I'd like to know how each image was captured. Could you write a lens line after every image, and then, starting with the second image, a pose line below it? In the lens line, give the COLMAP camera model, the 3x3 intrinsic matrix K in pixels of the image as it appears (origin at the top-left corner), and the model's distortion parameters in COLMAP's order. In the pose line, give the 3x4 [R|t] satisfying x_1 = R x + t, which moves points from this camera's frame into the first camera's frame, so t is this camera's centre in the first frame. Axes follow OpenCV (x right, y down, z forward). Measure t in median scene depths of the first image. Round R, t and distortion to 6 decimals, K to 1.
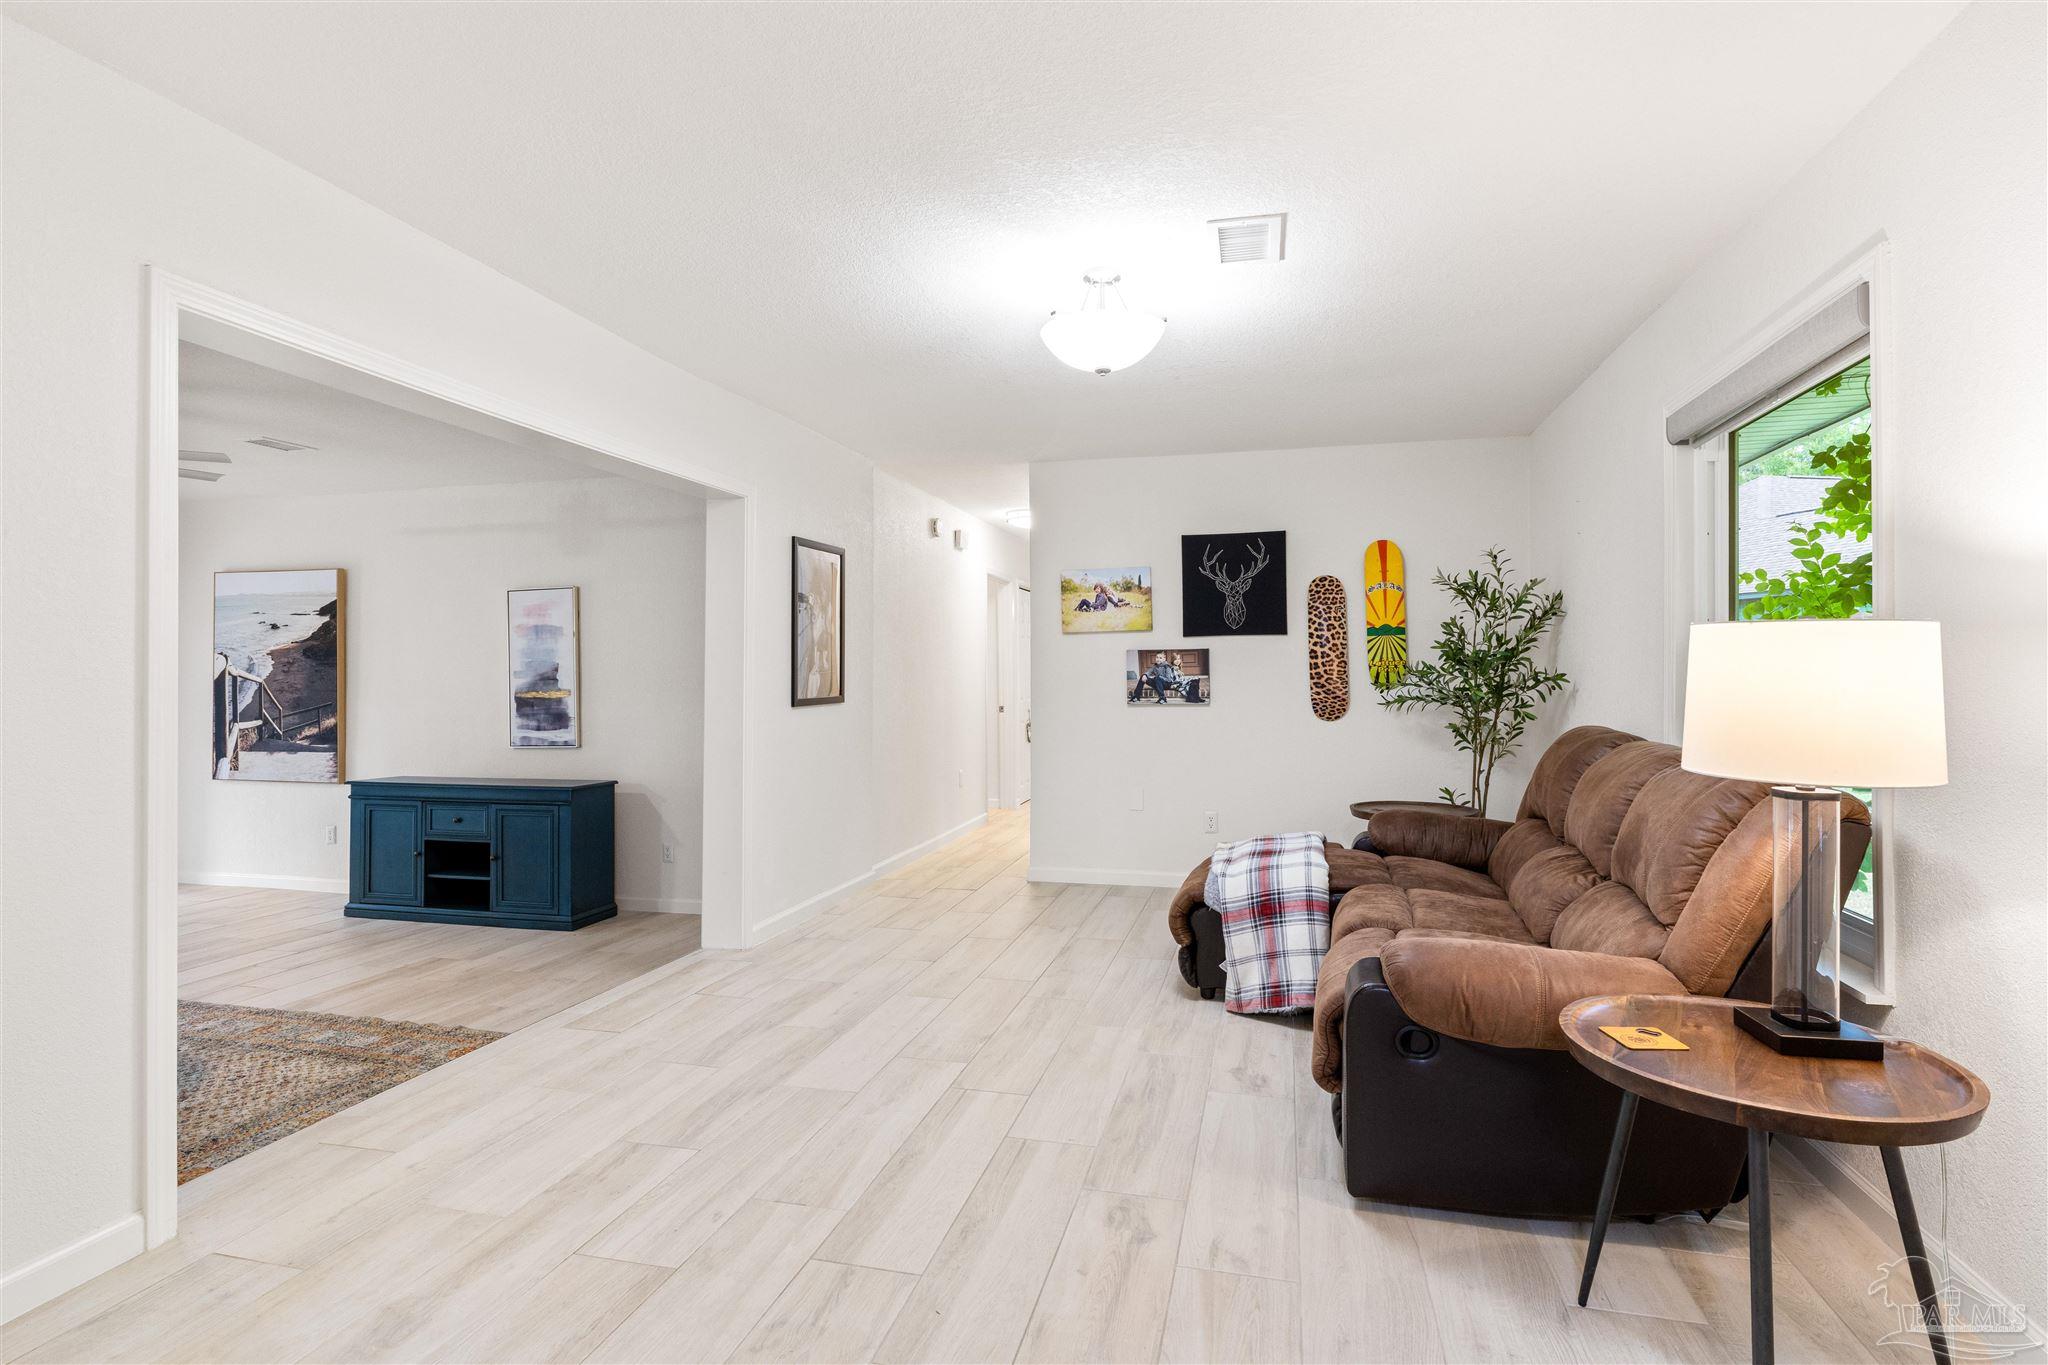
lens RADIAL K [[977.6, 0, 1044.1], [0, 977.6, 675.6], [0, 0, 1]] dist [-0.017178, 0.000607]
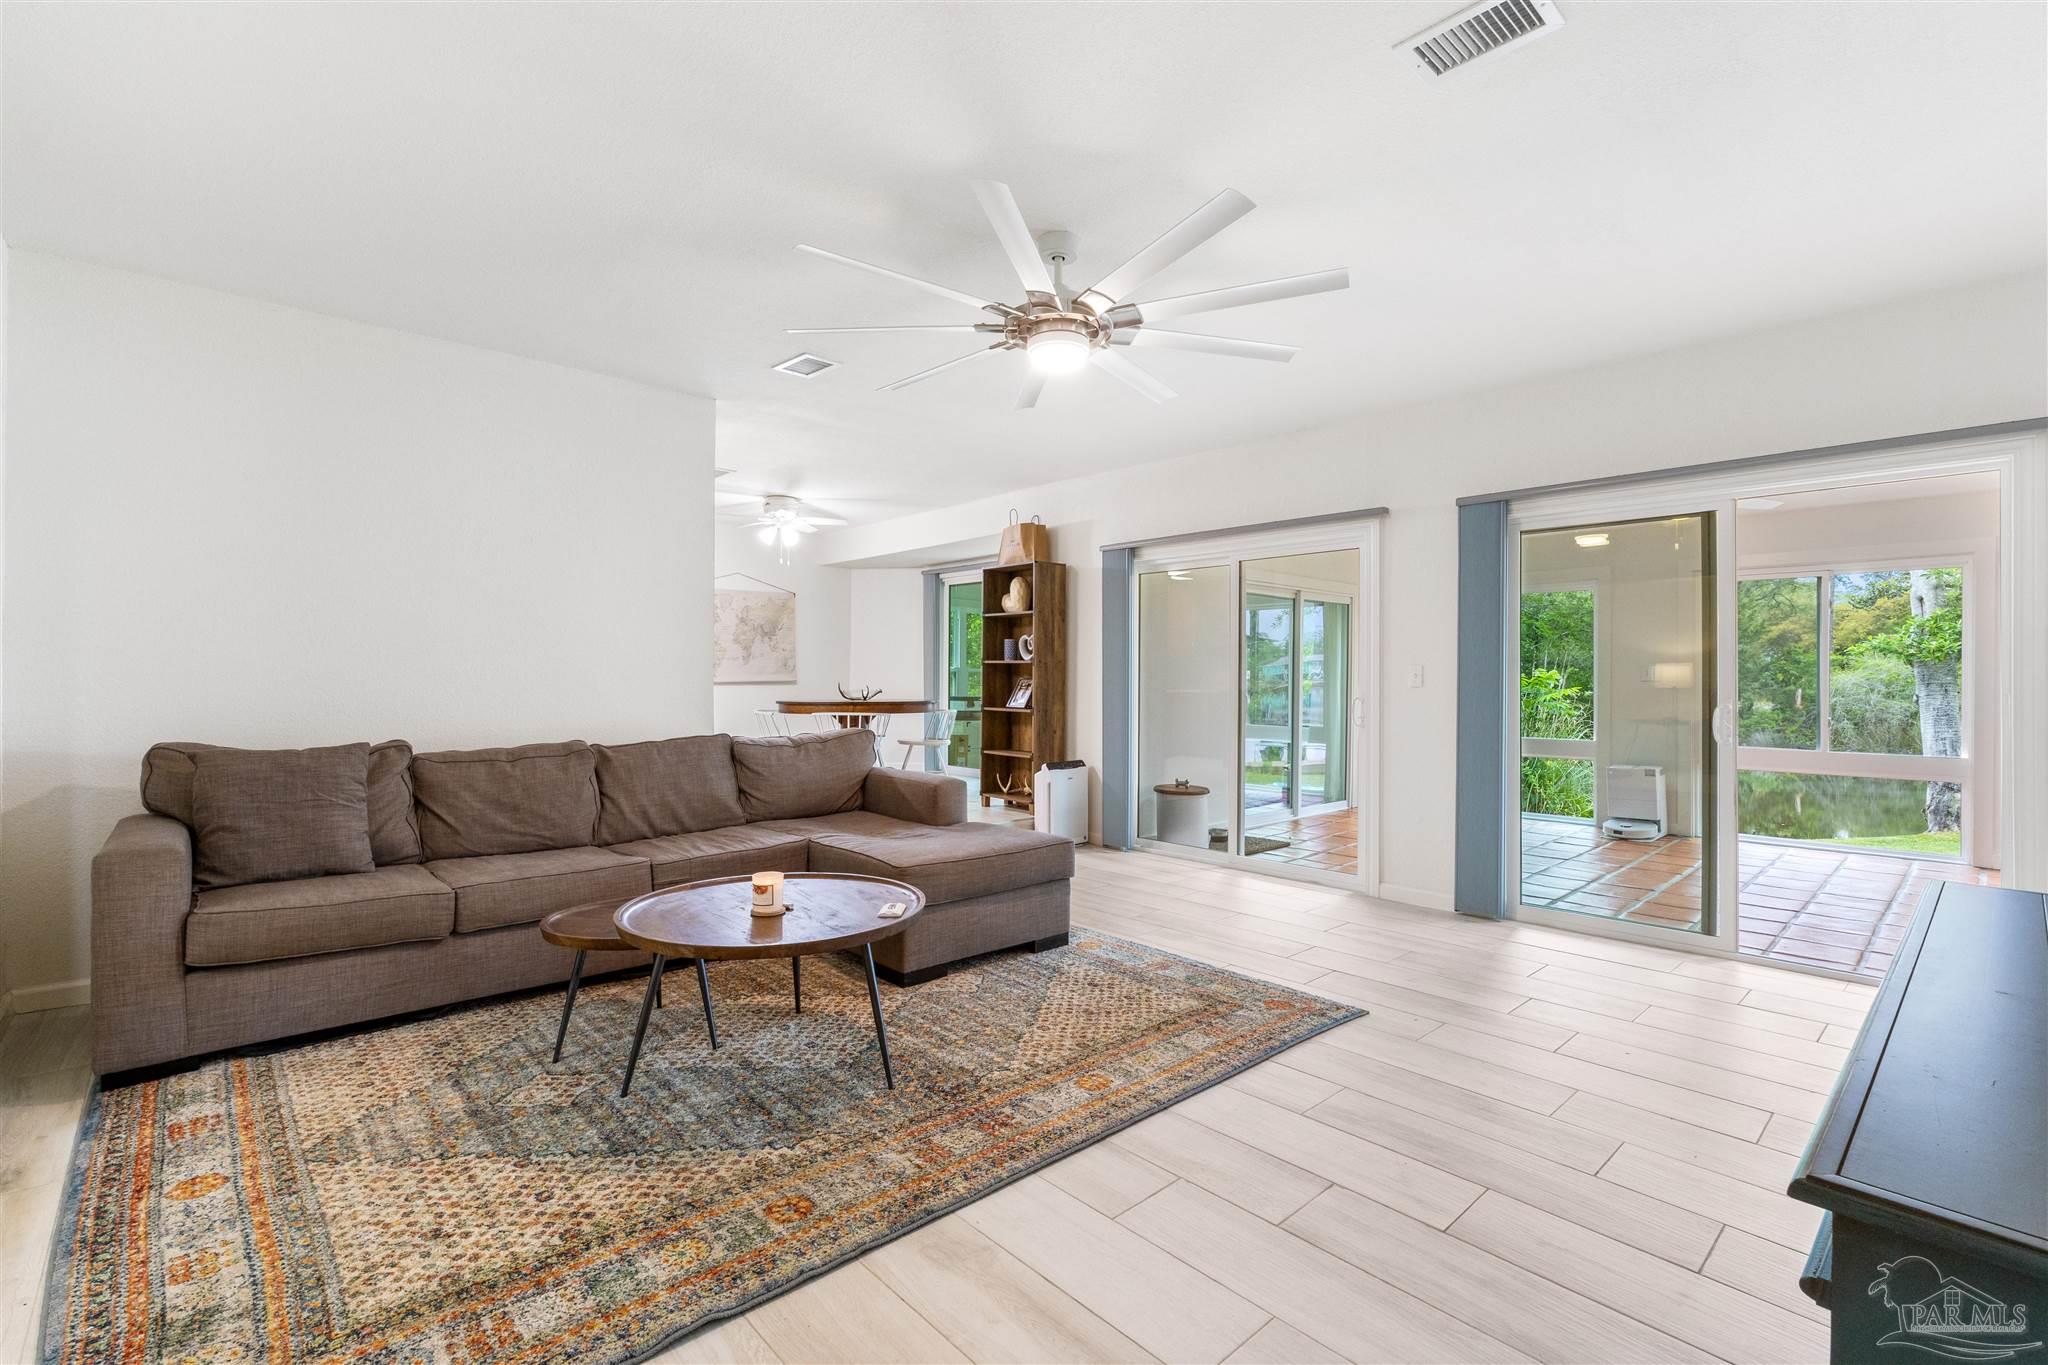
lens RADIAL K [[915.2, 0, 1011.5], [0, 915.2, 682.2], [0, 0, 1]] dist [-0.006522, 0.000572]
pose [[-0.580444, 0.005317, -0.814283, -0.306525], [-0.004611, 0.999941, 0.009816, 0.039729], [0.814287, 0.009452, -0.580385, 0.933837]]
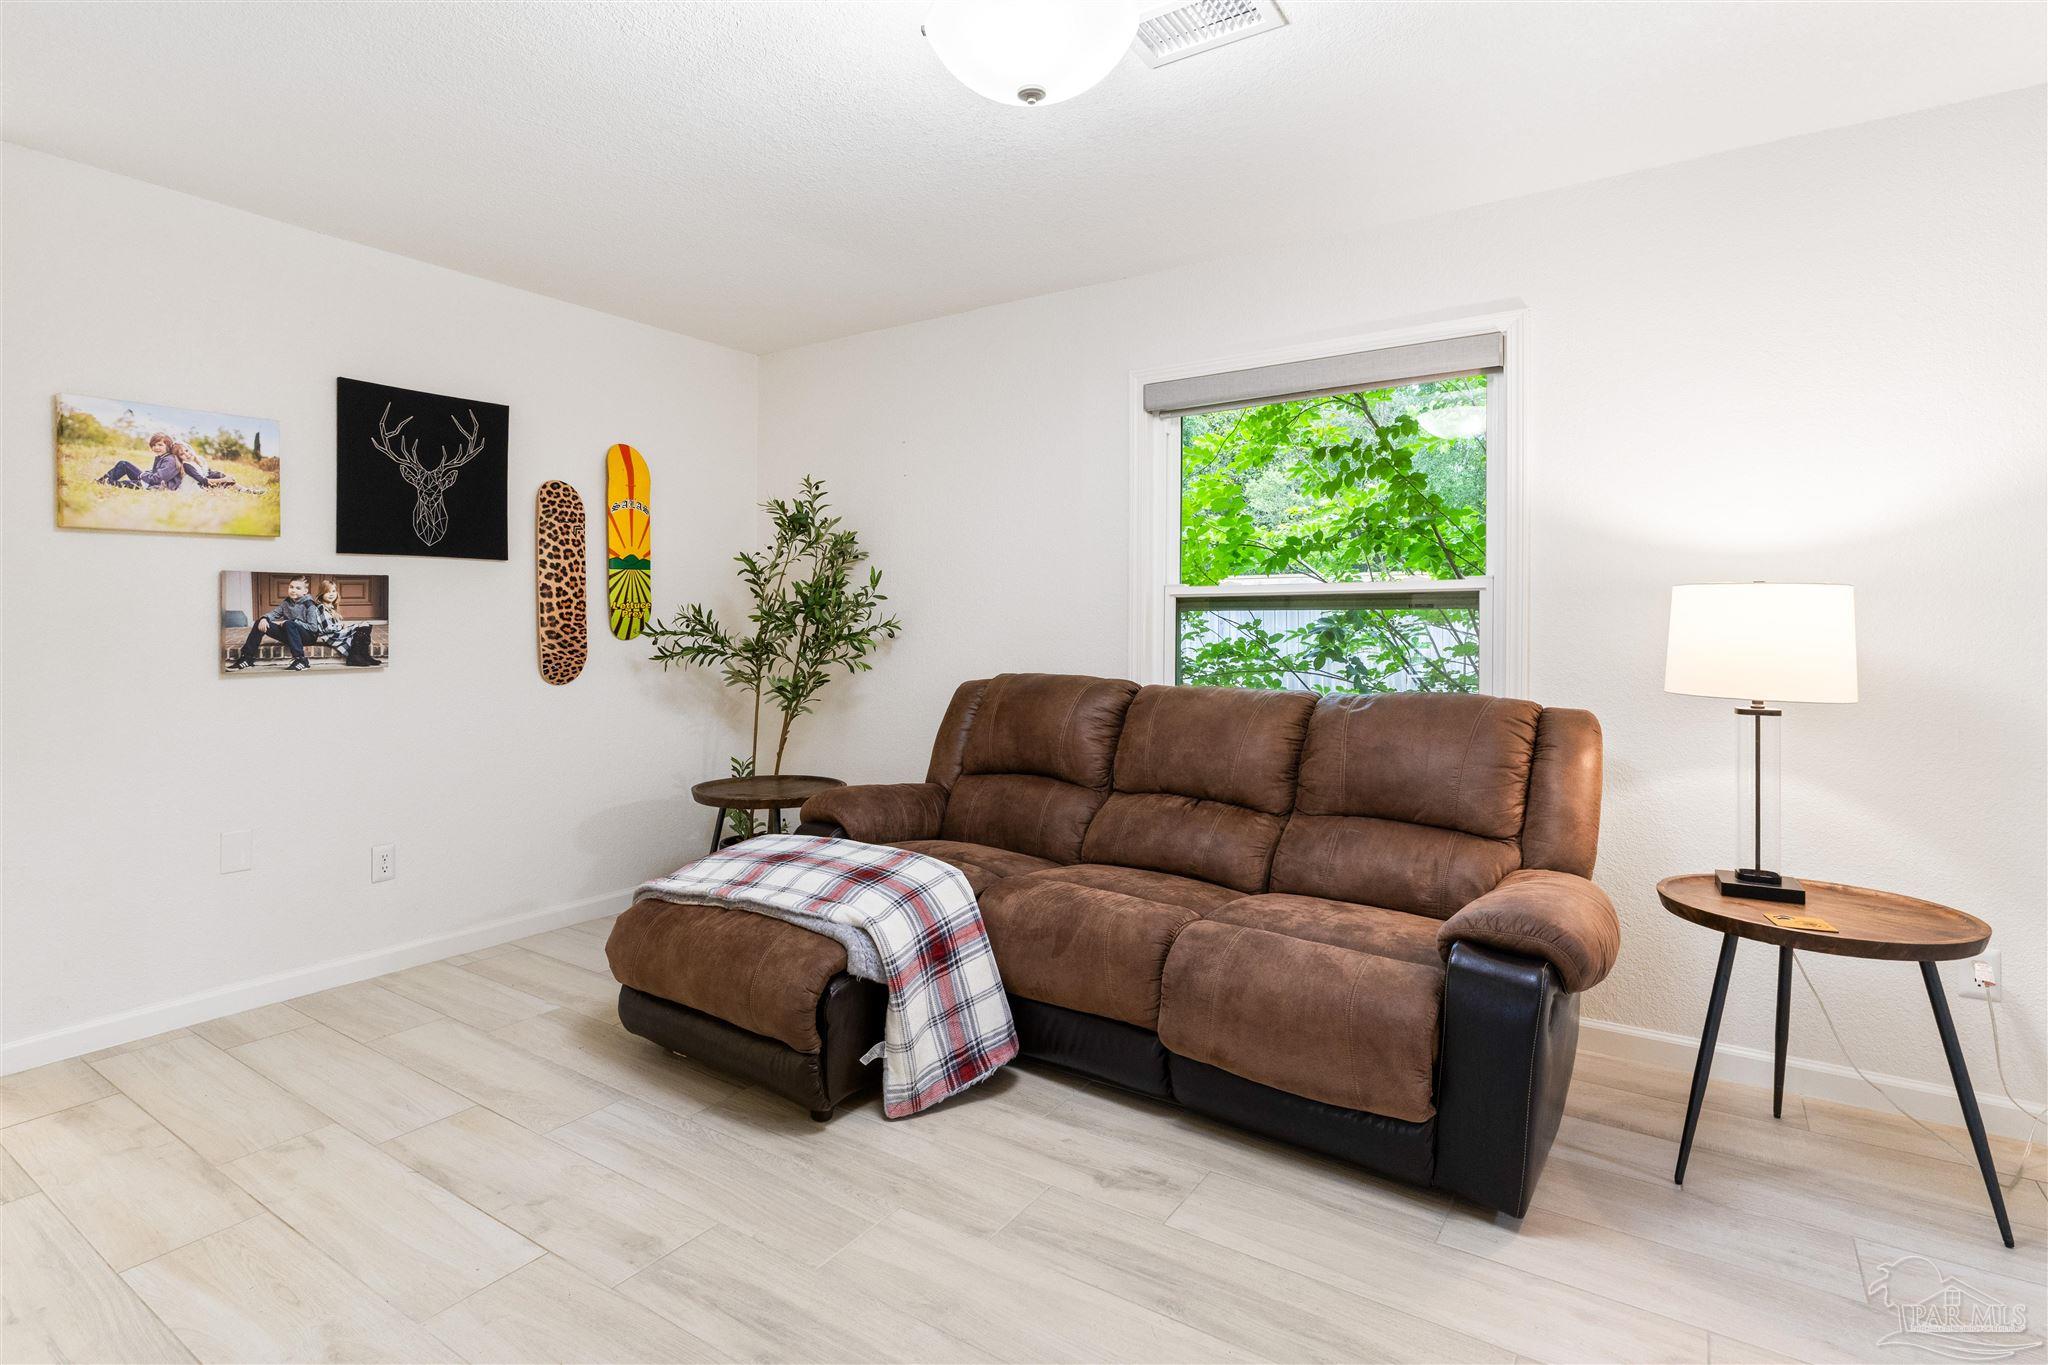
lens RADIAL K [[1001.8, 0, 1007.0], [0, 1001.8, 627.7], [0, 0, 1]] dist [-0.007095, 0.000329]
pose [[0.374792, 0.000515, 0.927109, -0.255172], [-0.003656, 0.999993, 0.000923, 0.002551], [-0.927102, -0.003736, 0.374792, 0.407232]]
